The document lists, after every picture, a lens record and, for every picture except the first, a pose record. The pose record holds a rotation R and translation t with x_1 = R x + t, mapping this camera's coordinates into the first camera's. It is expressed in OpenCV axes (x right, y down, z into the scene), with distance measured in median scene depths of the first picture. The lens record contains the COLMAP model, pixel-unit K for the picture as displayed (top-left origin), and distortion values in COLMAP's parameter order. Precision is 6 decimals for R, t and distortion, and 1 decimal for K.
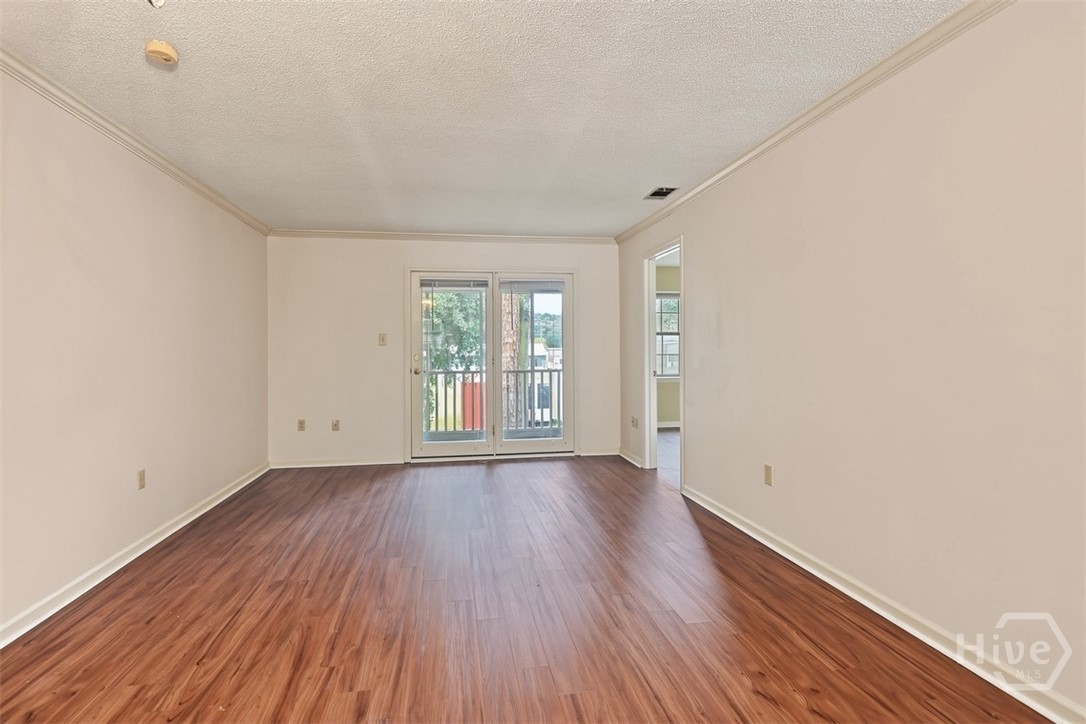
lens RADIAL K [[540.9, 0, 541.5], [0, 540.9, 352.9], [0, 0, 1]] dist [-0.002479, -0.000161]
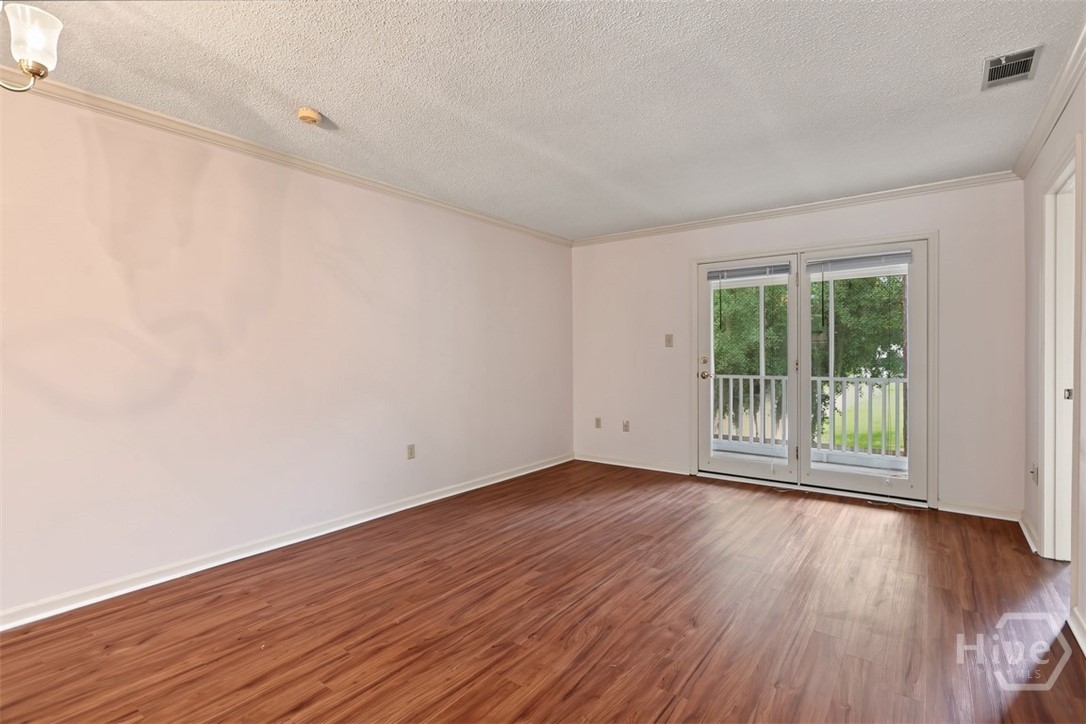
lens RADIAL K [[521.2, 0, 524.6], [0, 521.2, 361.4], [0, 0, 1]] dist [-0.007436, -0.001346]
pose [[0.677494, 0.013357, -0.735407, 0.304709], [-0.003051, 0.999878, 0.015349, -0.001956], [0.735522, -0.008155, 0.677451, 0.299188]]
